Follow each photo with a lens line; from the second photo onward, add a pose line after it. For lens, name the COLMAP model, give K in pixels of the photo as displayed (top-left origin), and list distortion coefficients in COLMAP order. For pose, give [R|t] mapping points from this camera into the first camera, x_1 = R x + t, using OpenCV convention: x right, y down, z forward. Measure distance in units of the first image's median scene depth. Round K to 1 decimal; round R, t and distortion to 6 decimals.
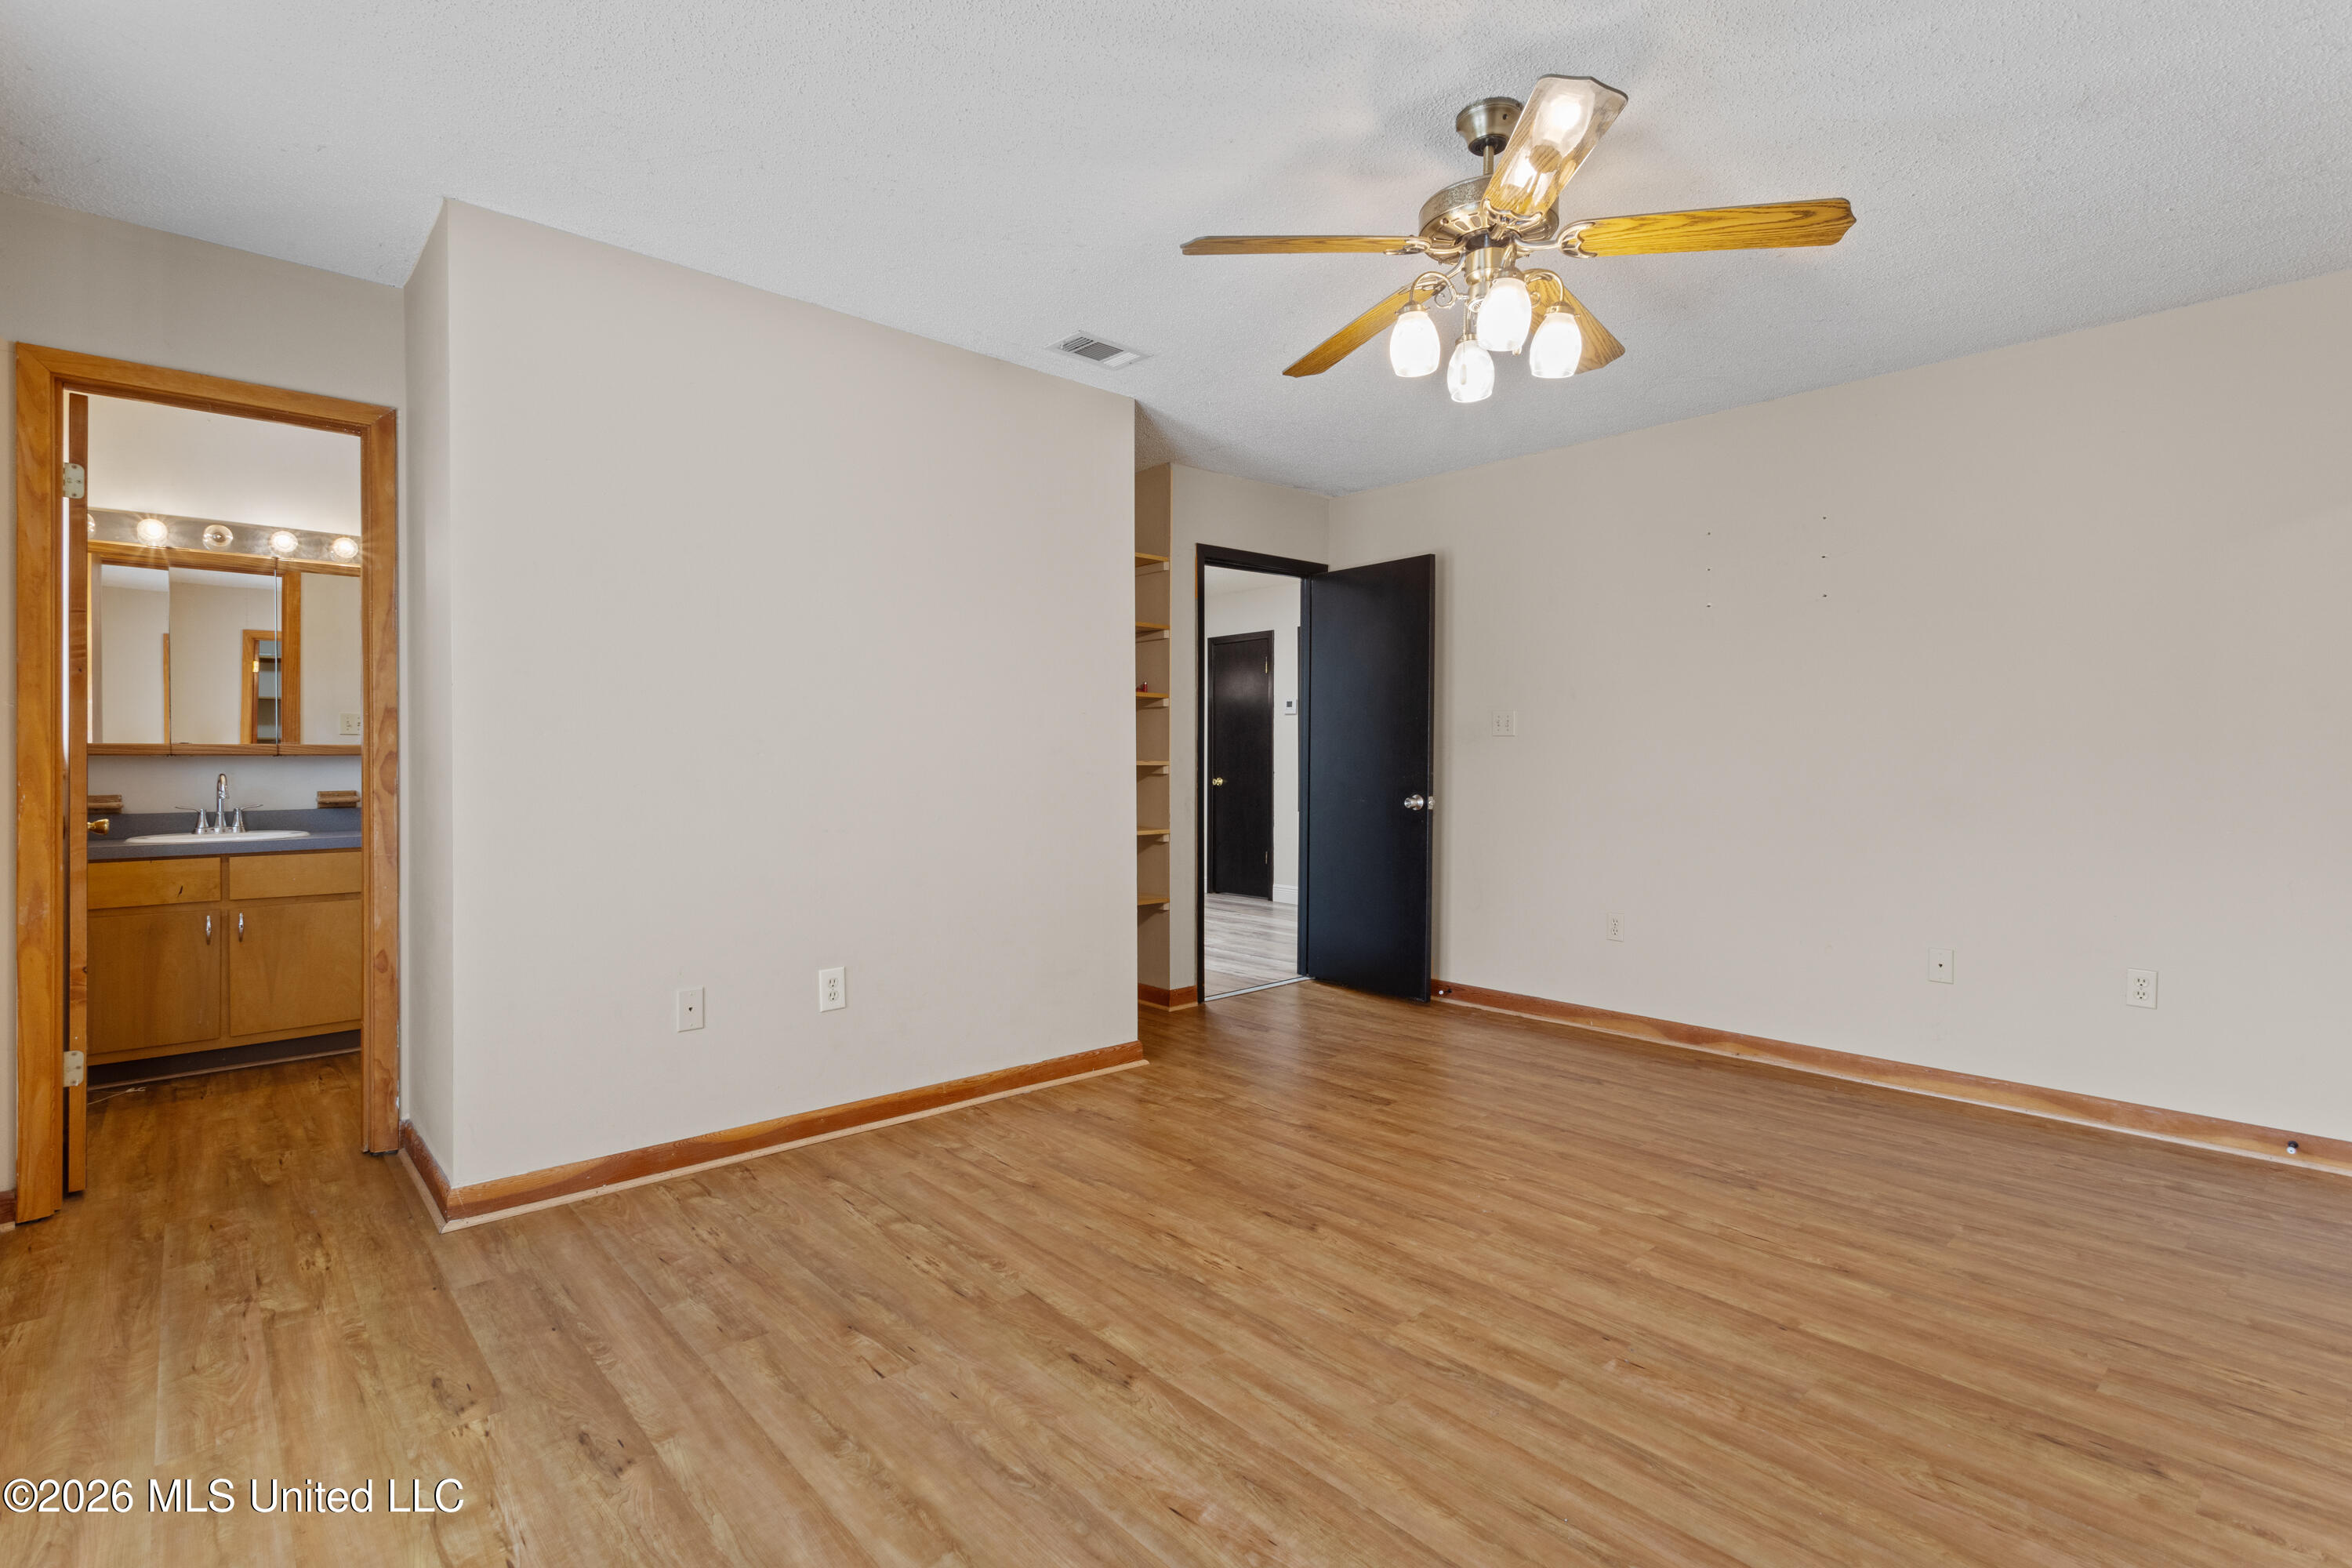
lens RADIAL K [[1117.9, 0, 1172.7], [0, 1117.9, 770.3], [0, 0, 1]] dist [0.003626, 0.001476]
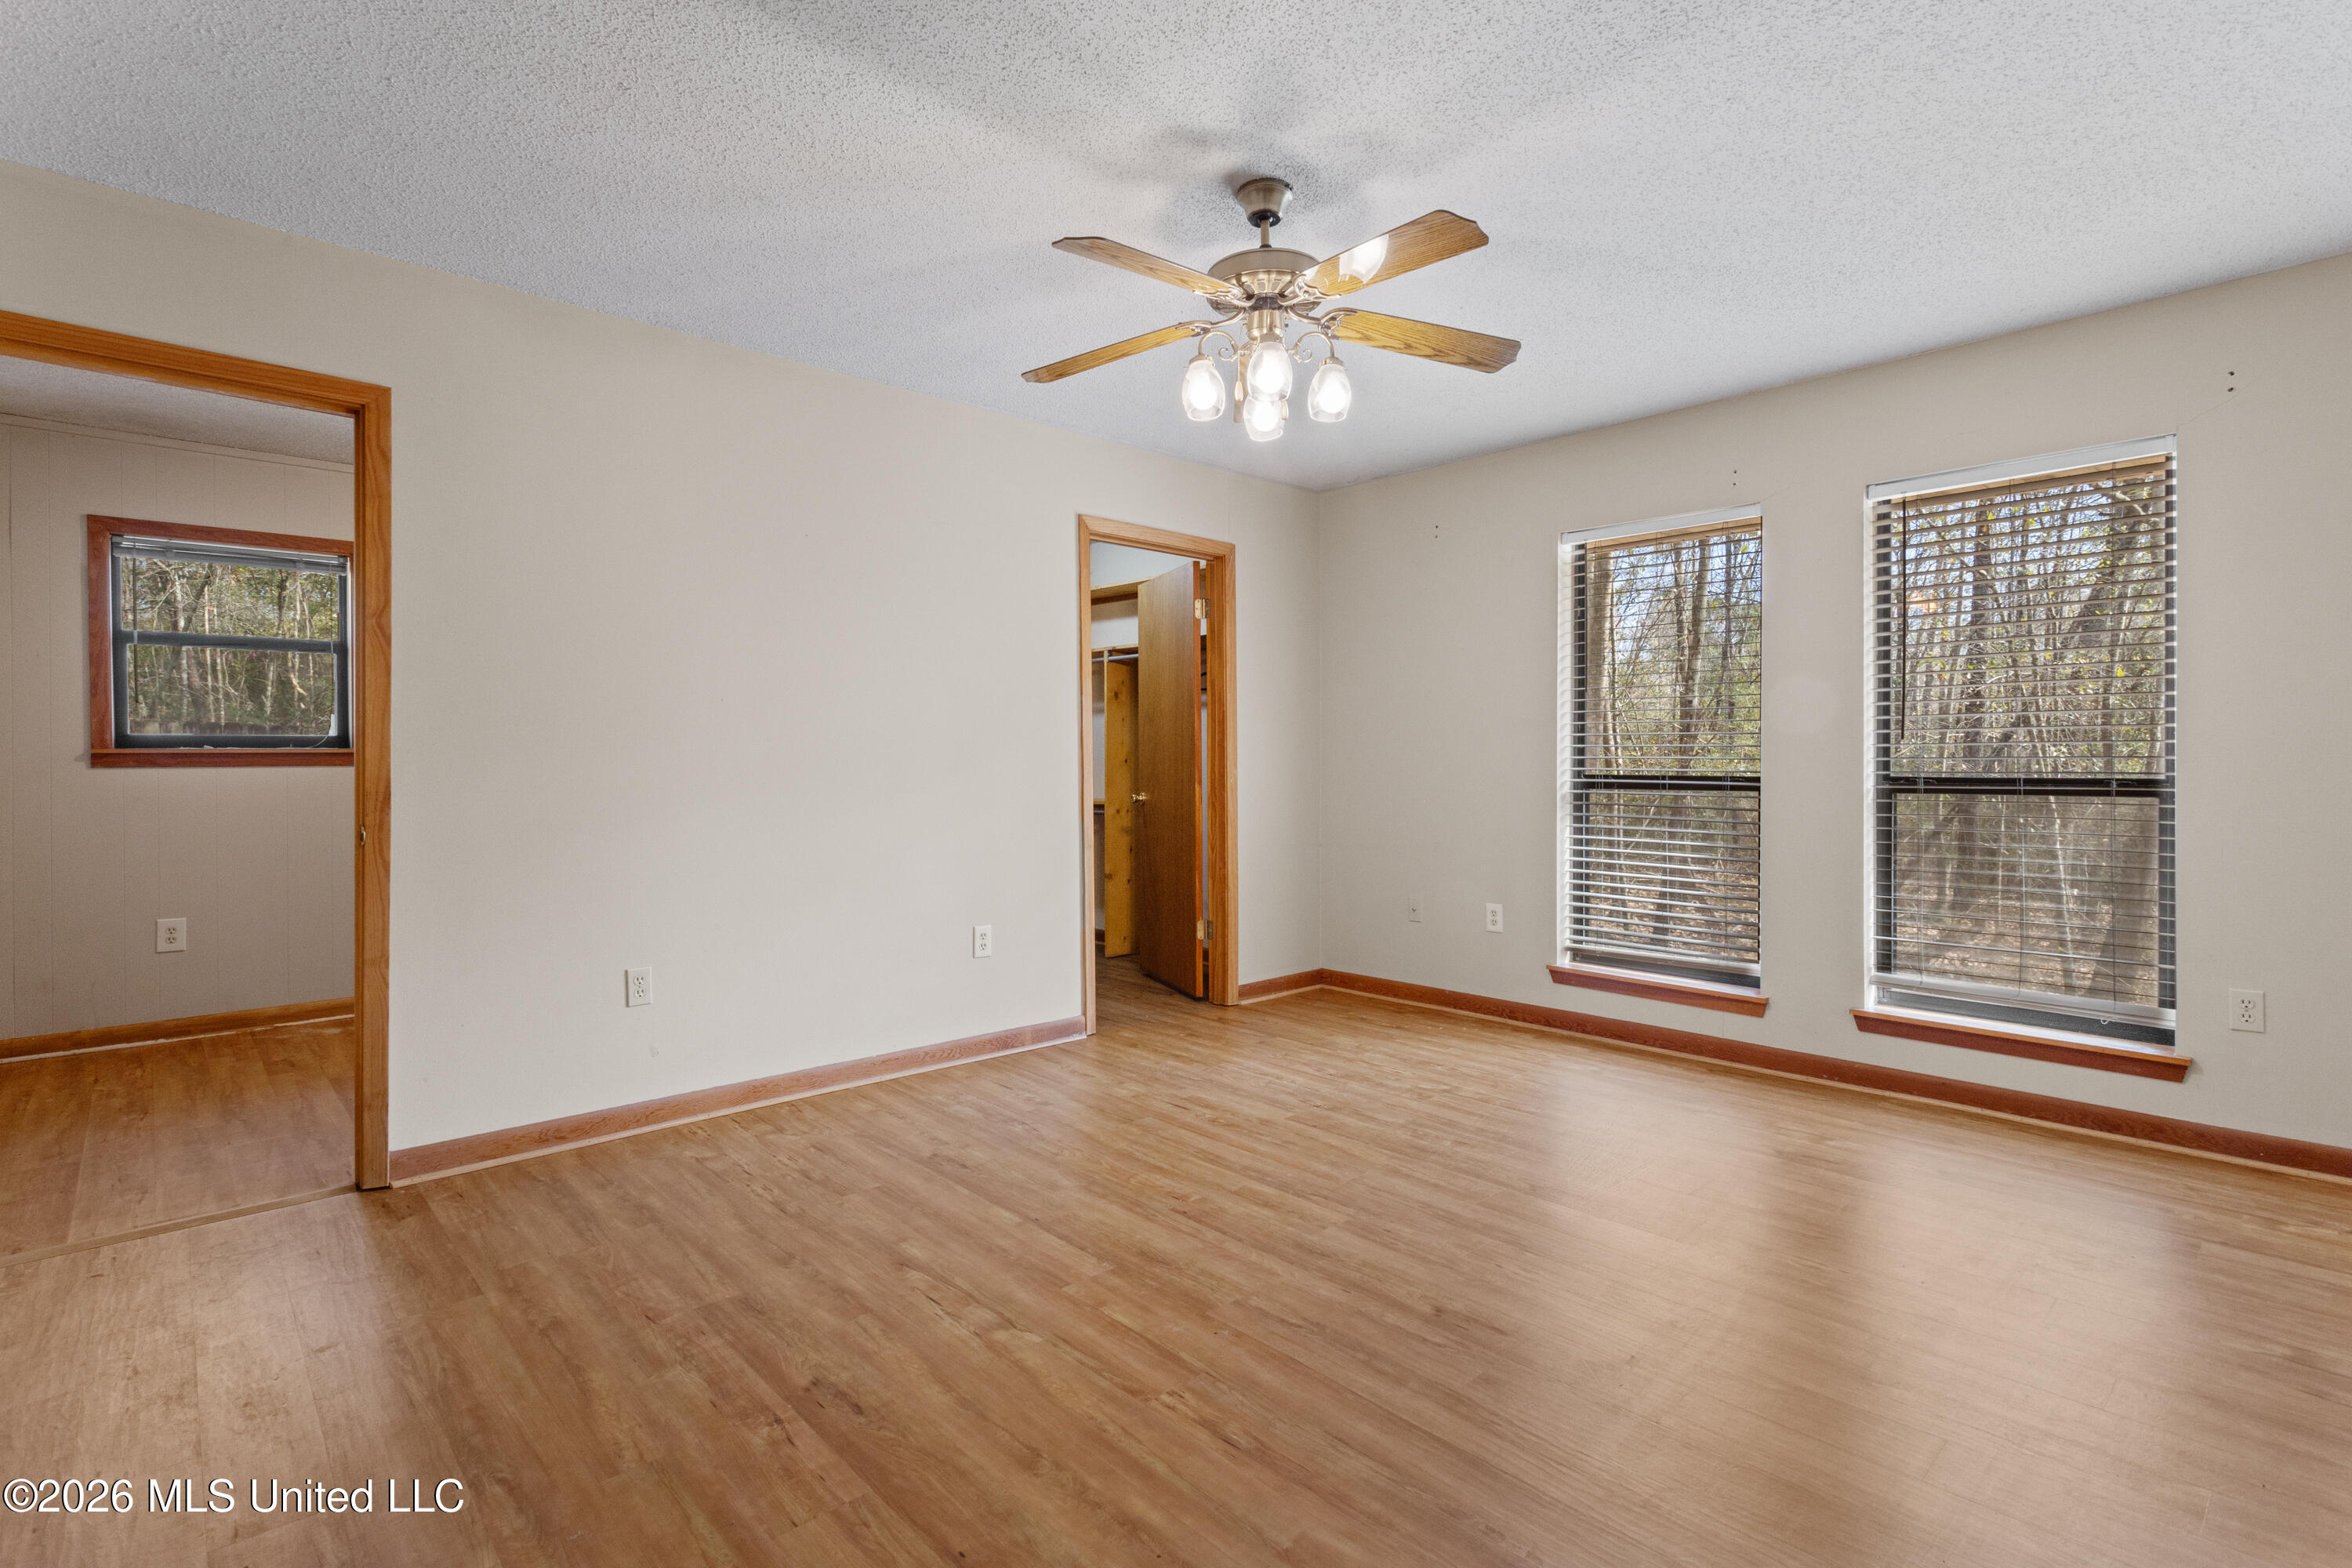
lens RADIAL K [[1117.9, 0, 1183.4], [0, 1117.9, 779.0], [0, 0, 1]] dist [0.003626, 0.001476]
pose [[-0.999797, 0.001548, -0.020110, 0.370922], [0.001190, 0.999841, 0.017782, -0.009488], [0.020134, 0.017755, -0.999640, 2.037501]]
